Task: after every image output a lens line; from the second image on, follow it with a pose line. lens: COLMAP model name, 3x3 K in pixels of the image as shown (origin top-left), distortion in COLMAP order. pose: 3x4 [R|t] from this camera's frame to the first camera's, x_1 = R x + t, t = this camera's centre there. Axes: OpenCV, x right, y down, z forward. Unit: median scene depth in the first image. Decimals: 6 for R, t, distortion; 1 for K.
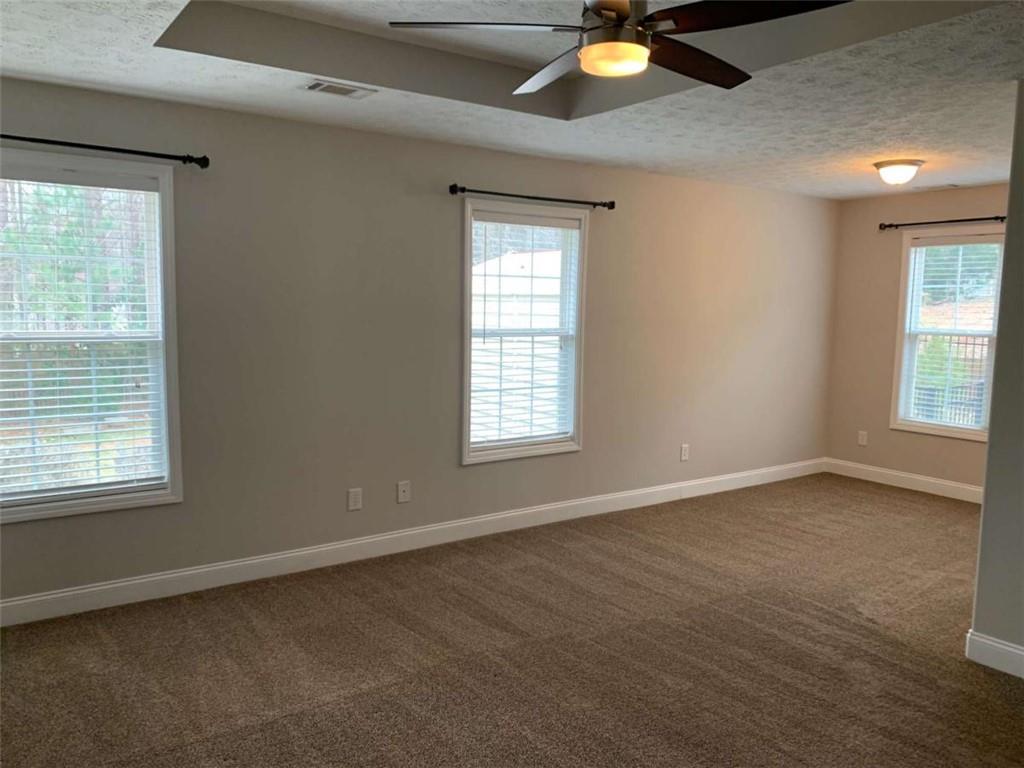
lens RADIAL K [[790.7, 0, 512.0], [0, 790.7, 384.0], [0, 0, 1]] dist [0.007920, 0.004803]
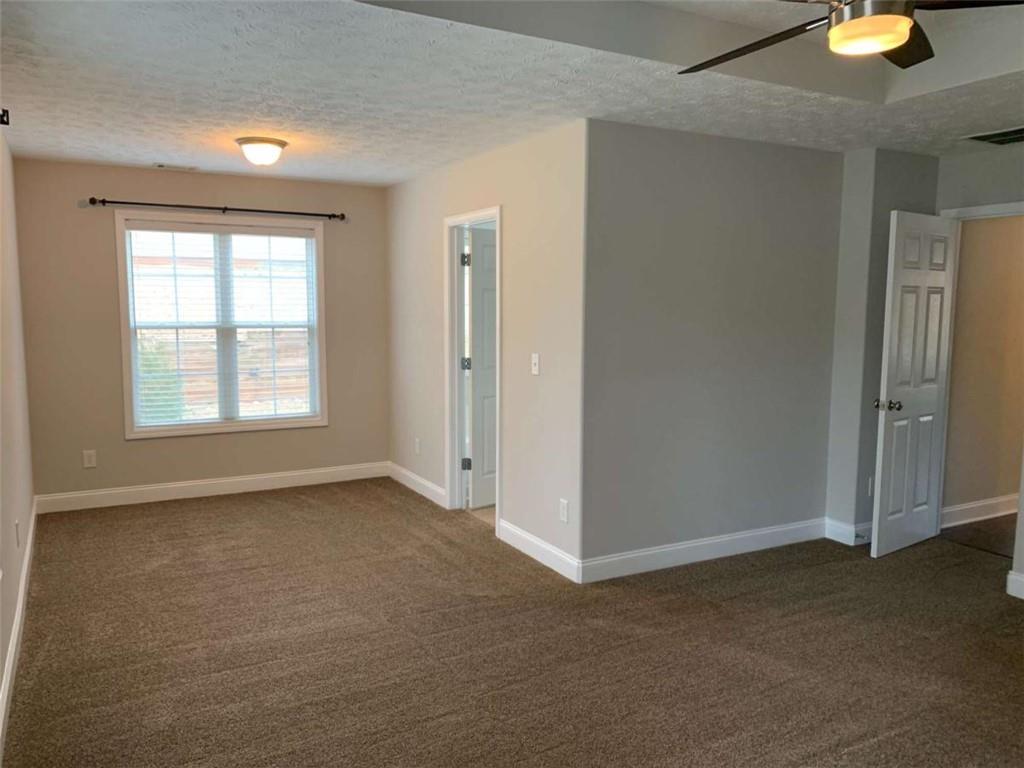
lens RADIAL K [[790.7, 0, 512.0], [0, 790.7, 384.0], [0, 0, 1]] dist [0.007920, 0.004803]
pose [[0.121003, -0.122690, 0.985041, -0.396778], [0.103623, 0.988472, 0.110388, -0.070133], [-0.987229, 0.088716, 0.132322, 0.593725]]
